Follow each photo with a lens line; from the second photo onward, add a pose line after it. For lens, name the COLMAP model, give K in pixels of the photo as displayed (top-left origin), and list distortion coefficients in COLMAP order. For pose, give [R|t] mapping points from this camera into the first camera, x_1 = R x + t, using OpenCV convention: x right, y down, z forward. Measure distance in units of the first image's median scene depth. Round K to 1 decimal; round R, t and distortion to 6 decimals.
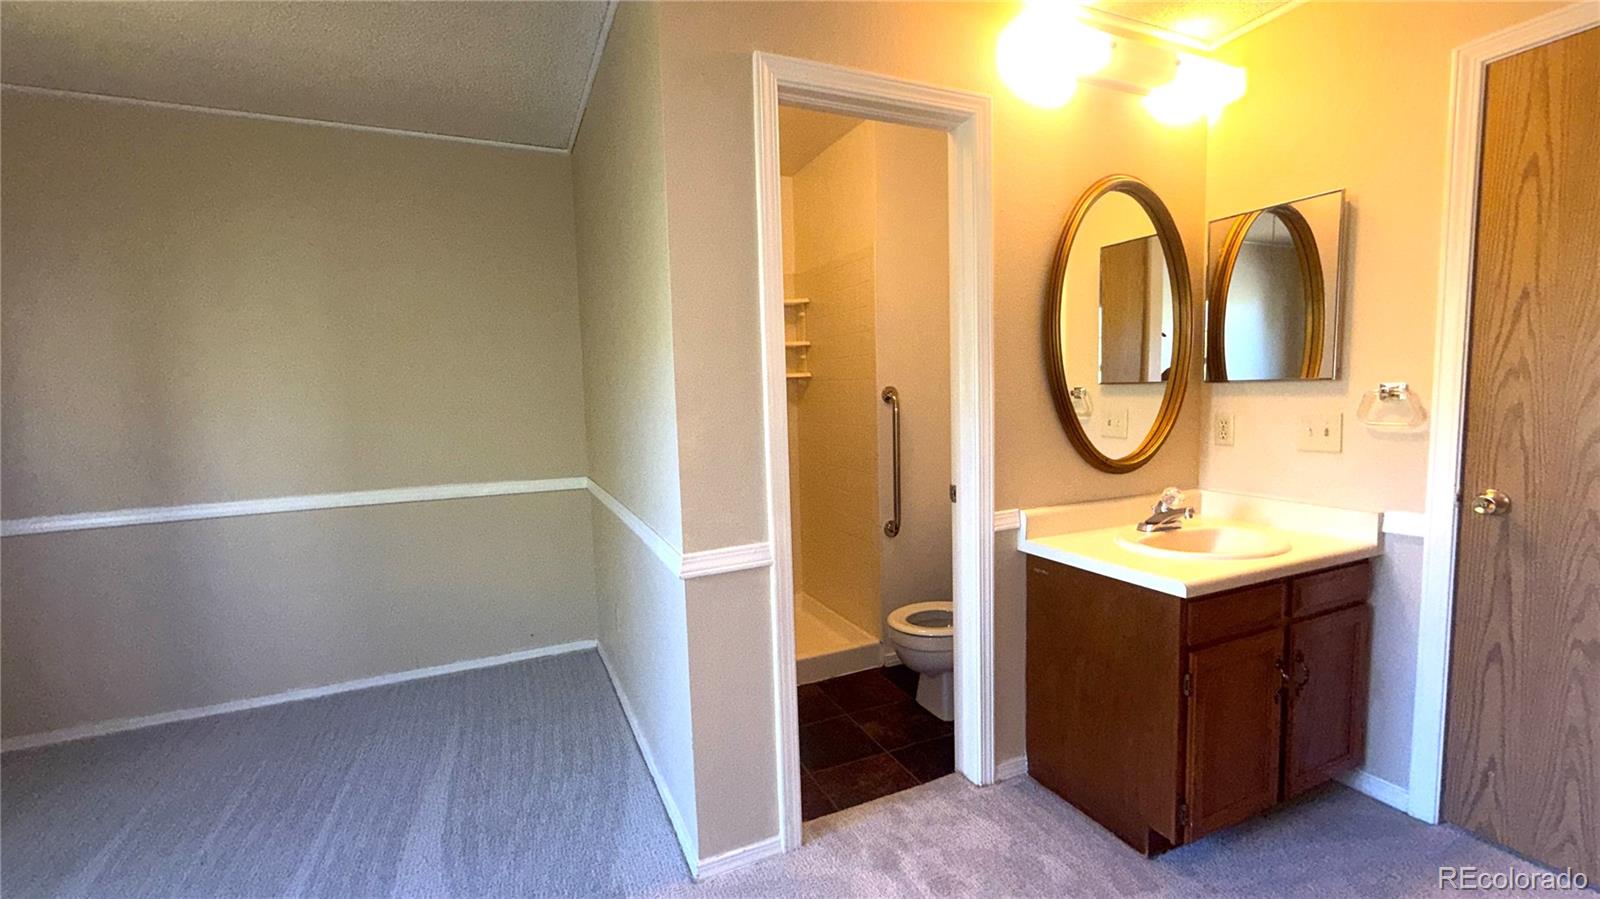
lens RADIAL K [[664.7, 0, 800.0], [0, 664.7, 449.5], [0, 0, 1]] dist [0.000796, 0.000355]
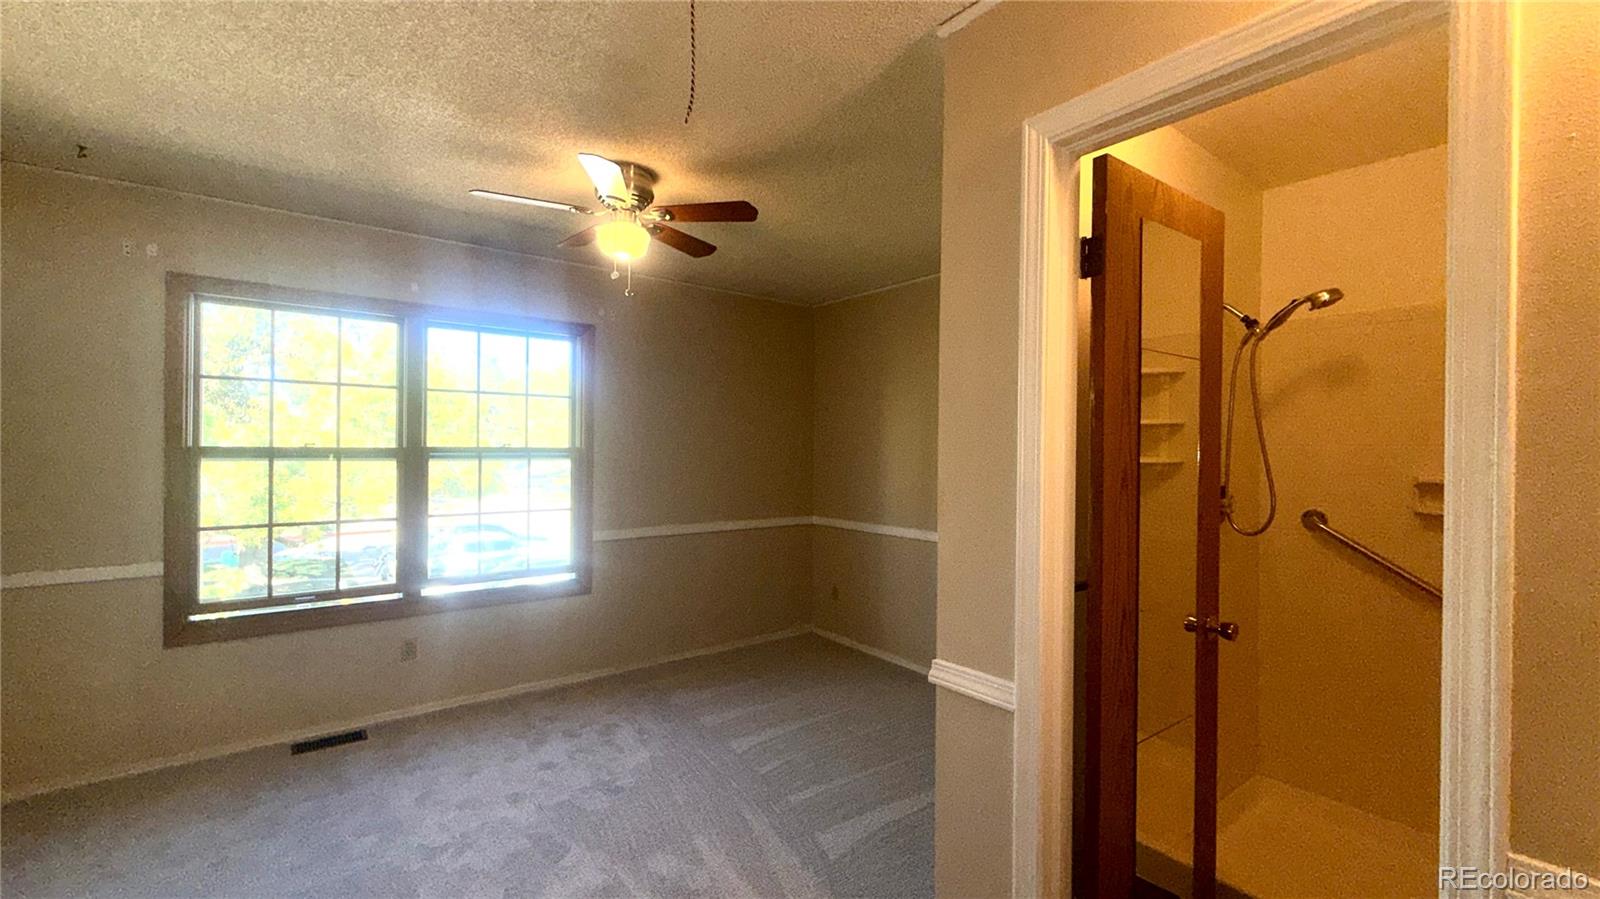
lens RADIAL K [[644.8, 0, 778.6], [0, 644.8, 453.6], [0, 0, 1]] dist [-0.002054, -0.000019]
pose [[0.213815, 0.040768, -0.976023, 0.608600], [-0.106481, 0.994148, 0.018199, -0.120643], [0.971054, 0.100037, 0.216904, 0.461782]]
